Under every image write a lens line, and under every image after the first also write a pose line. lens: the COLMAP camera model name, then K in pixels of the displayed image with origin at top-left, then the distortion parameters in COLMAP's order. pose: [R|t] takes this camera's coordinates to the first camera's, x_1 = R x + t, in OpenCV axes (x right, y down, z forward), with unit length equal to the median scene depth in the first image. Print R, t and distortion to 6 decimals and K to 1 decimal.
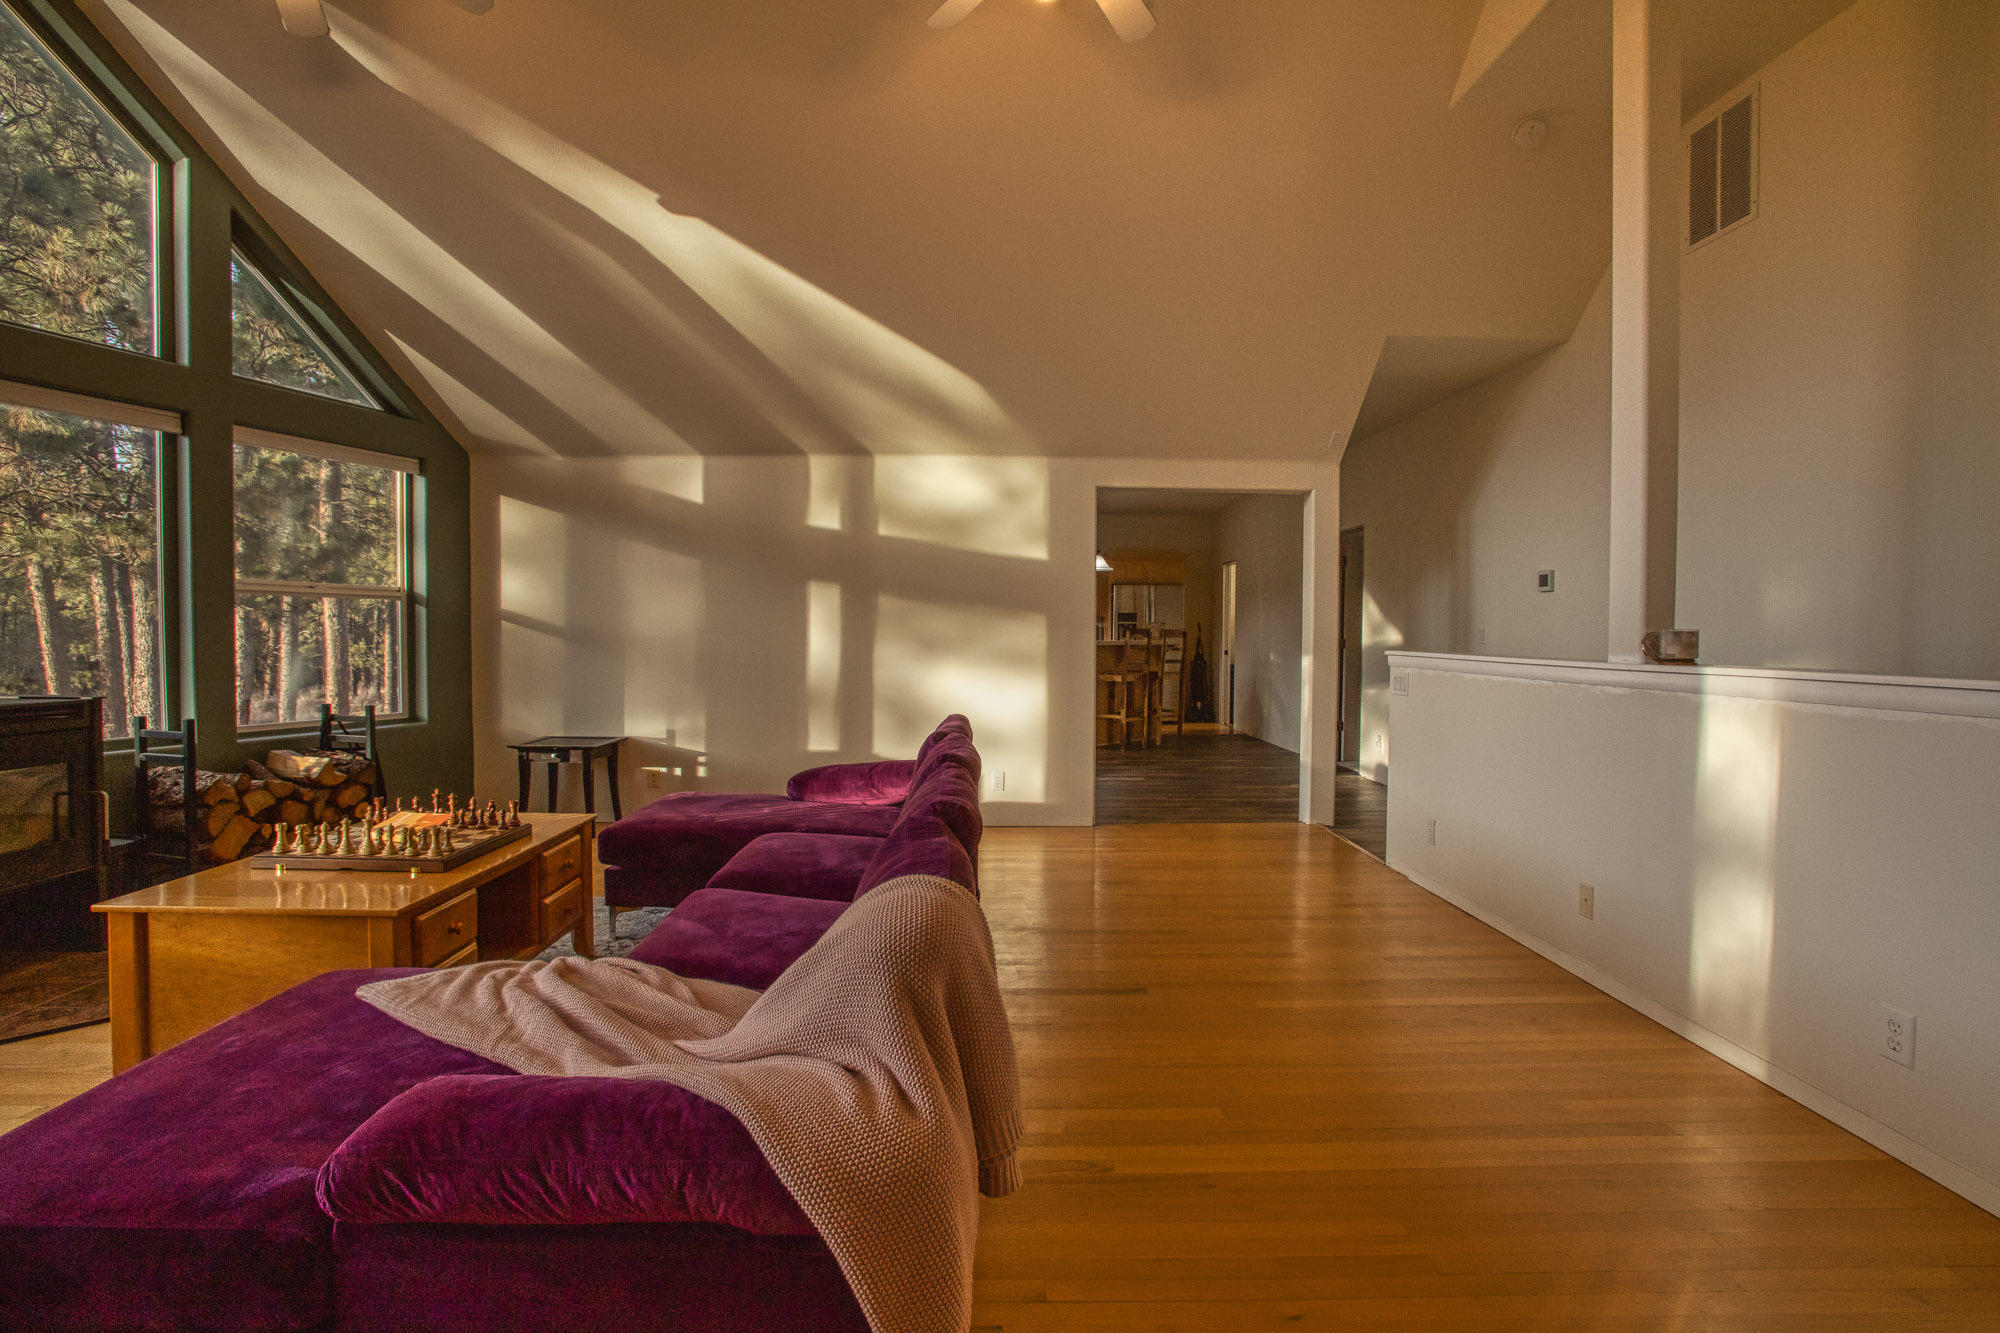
lens RADIAL K [[992.8, 0, 993.5], [0, 992.8, 656.7], [0, 0, 1]] dist [-0.052835, 0.027594]
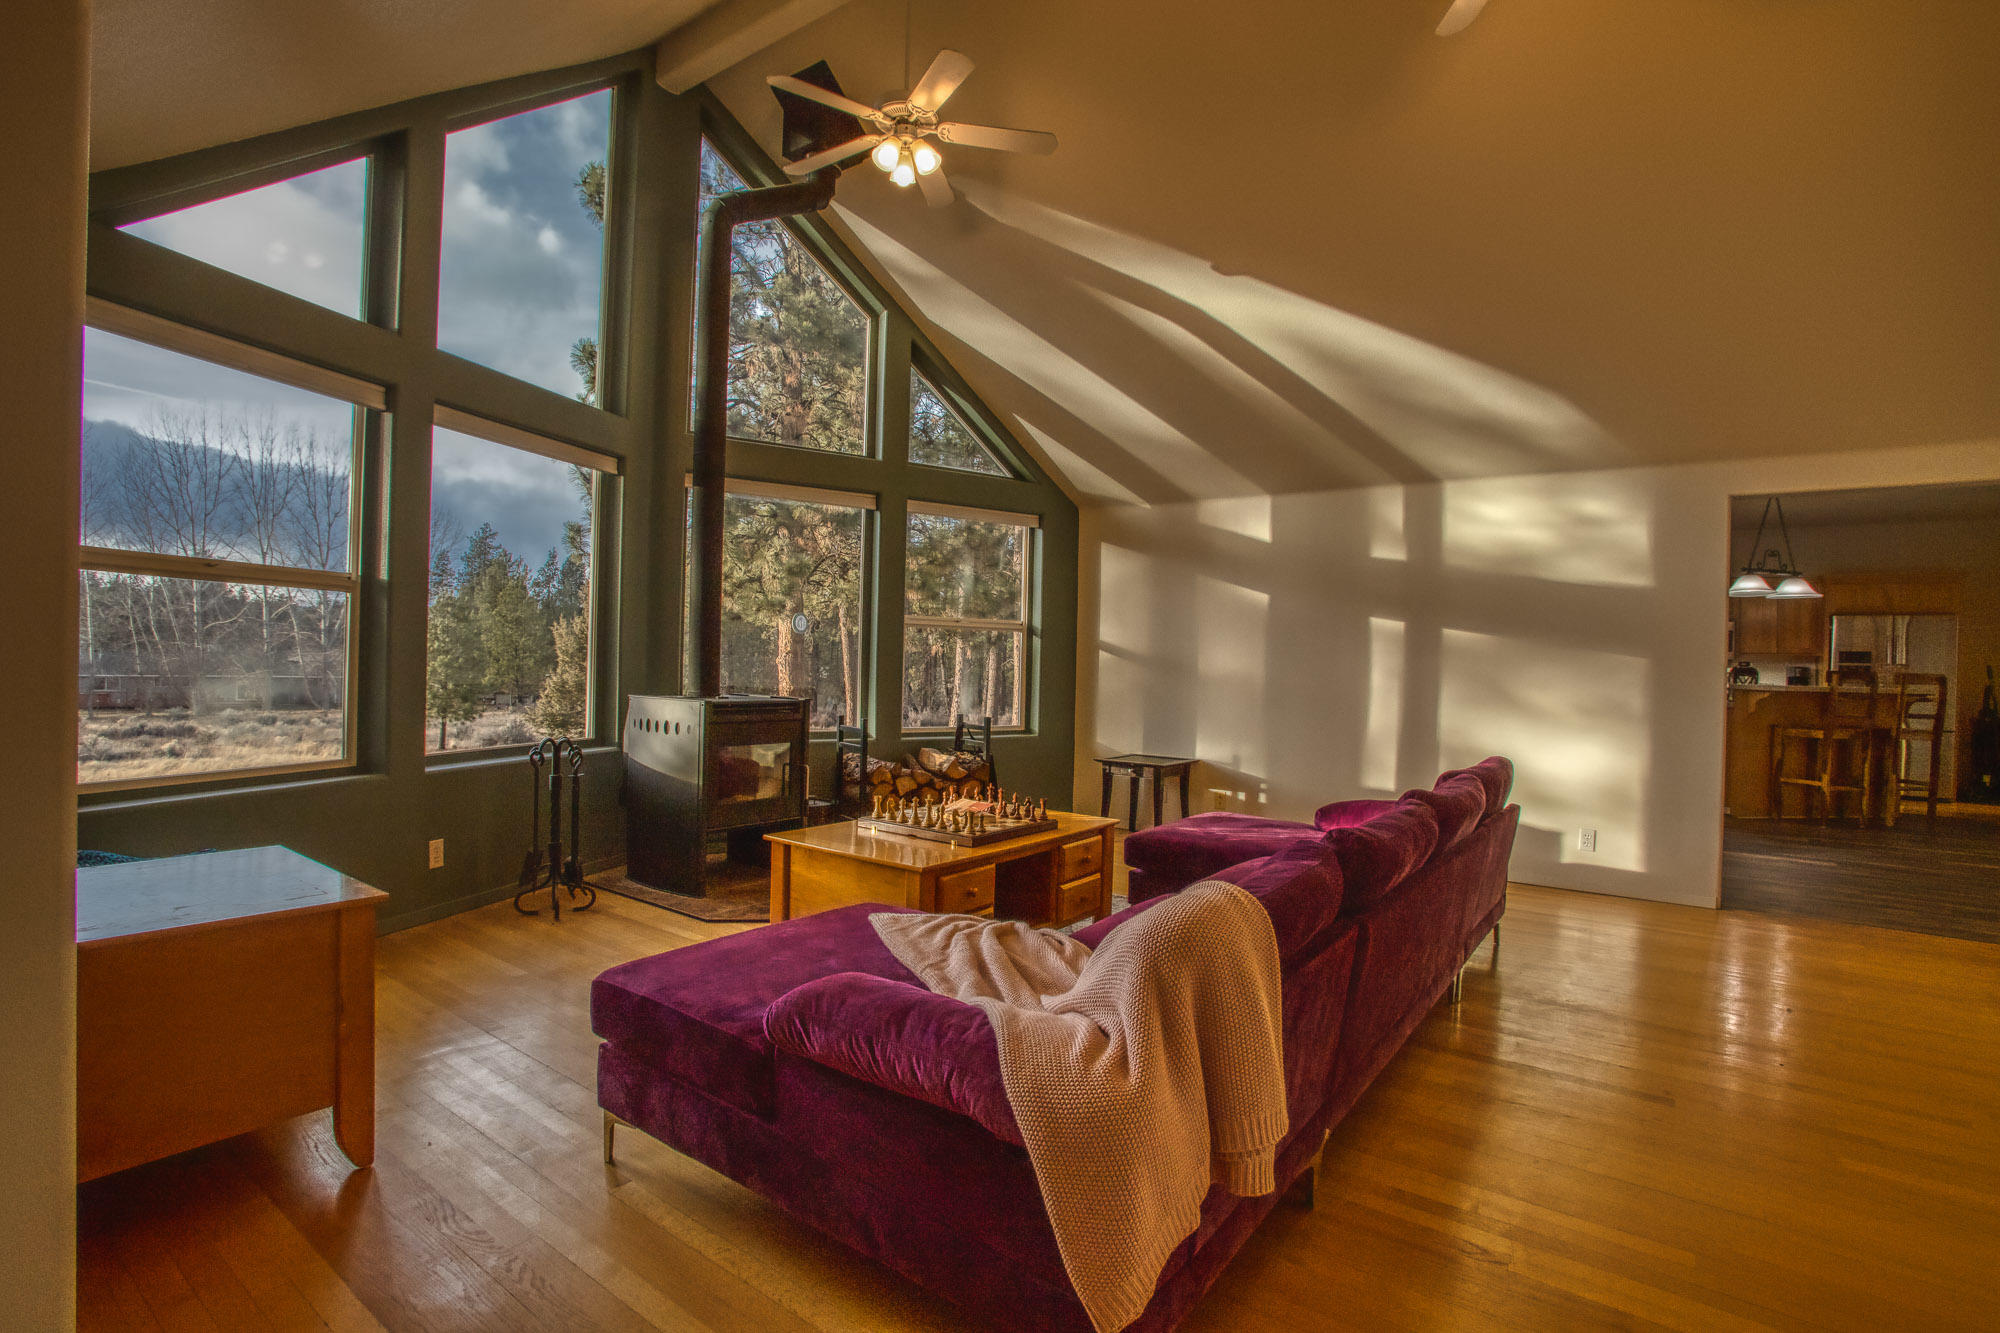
lens RADIAL K [[992.8, 0, 993.5], [0, 992.8, 656.7], [0, 0, 1]] dist [-0.052835, 0.027594]
pose [[0.801615, 0.014383, -0.597668, 0.127482], [-0.035054, 0.999121, -0.022972, 0.002143], [0.596813, 0.039366, 0.801414, -0.009264]]
